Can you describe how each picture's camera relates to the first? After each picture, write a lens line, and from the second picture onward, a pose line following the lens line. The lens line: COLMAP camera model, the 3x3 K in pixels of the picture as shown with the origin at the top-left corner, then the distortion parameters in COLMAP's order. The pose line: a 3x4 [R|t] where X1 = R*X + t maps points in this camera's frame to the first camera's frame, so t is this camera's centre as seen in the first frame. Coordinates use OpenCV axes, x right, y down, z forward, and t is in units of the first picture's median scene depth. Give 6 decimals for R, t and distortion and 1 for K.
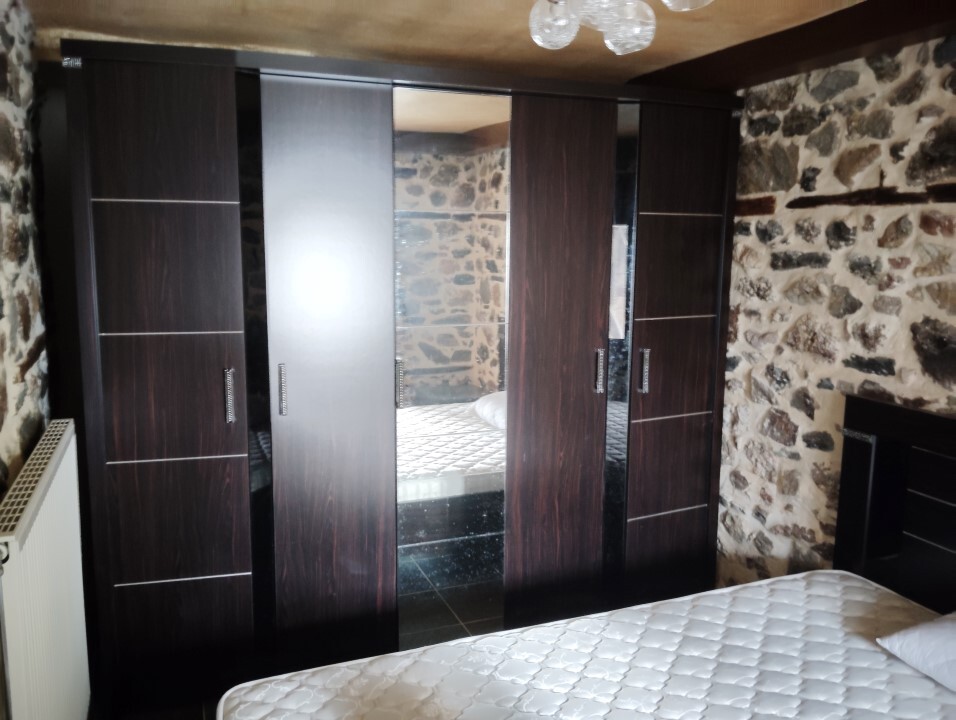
lens RADIAL K [[784.3, 0, 473.6], [0, 784.3, 354.7], [0, 0, 1]] dist [0.087146, -0.172776]
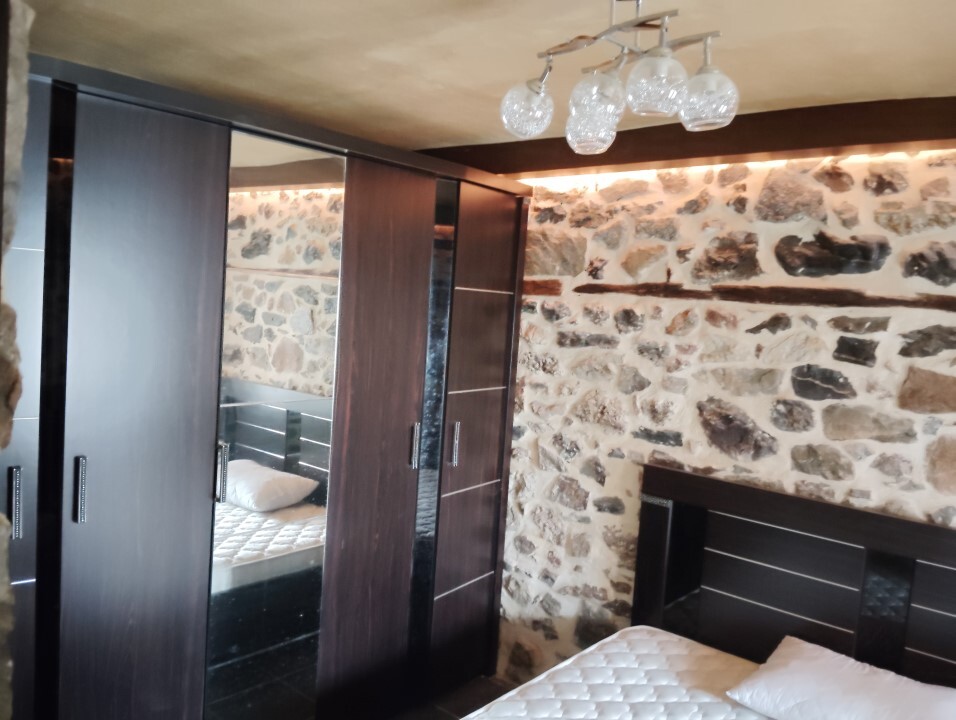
lens RADIAL K [[784.3, 0, 473.6], [0, 784.3, 354.7], [0, 0, 1]] dist [0.087146, -0.172776]
pose [[0.883406, 0.022442, 0.468070, -0.243652], [0.004450, 0.998406, -0.056267, -0.038606], [-0.468587, 0.051790, 0.881898, 0.111285]]
